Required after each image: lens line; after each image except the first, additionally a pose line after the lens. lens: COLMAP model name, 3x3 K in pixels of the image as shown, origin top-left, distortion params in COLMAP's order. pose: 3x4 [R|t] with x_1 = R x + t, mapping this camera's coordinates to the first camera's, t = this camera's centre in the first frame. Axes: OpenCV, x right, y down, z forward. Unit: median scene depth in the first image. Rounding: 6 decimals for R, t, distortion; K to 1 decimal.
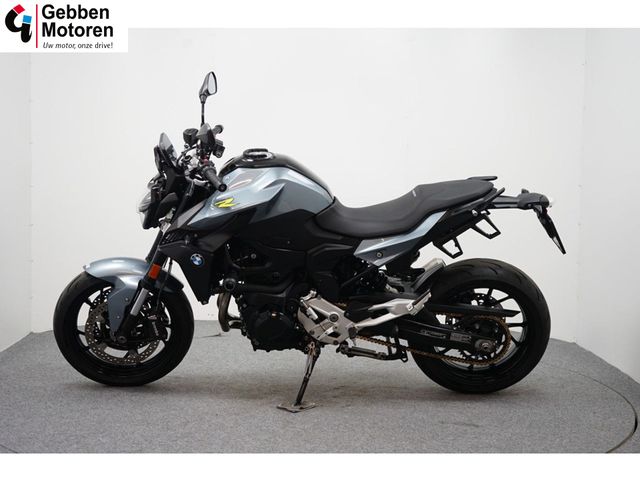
lens RADIAL K [[984.0, 0, 320.0], [0, 984.0, 240.0], [0, 0, 1]] dist [0.030837, 0.025089]
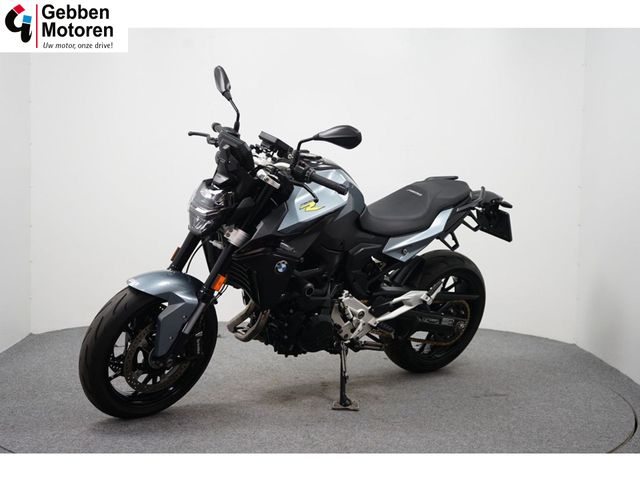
lens RADIAL K [[984.0, 0, 320.0], [0, 984.0, 240.0], [0, 0, 1]] dist [0.030837, 0.025089]
pose [[0.786414, -0.049639, 0.615702, -0.655281], [0.047011, 0.998685, 0.020471, -0.022719], [-0.615908, 0.012846, 0.787713, 0.213075]]
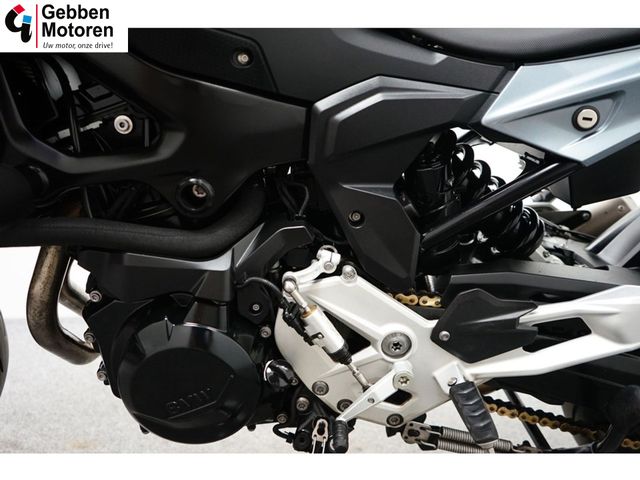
lens RADIAL K [[584.7, 0, 320.0], [0, 584.7, 240.0], [0, 0, 1]] dist [0.106290, -0.000641]
pose [[0.999508, 0.022899, 0.021438, -0.013581], [-0.022592, 0.999640, -0.014440, 0.050855], [-0.021761, 0.013949, 0.999666, 0.826313]]
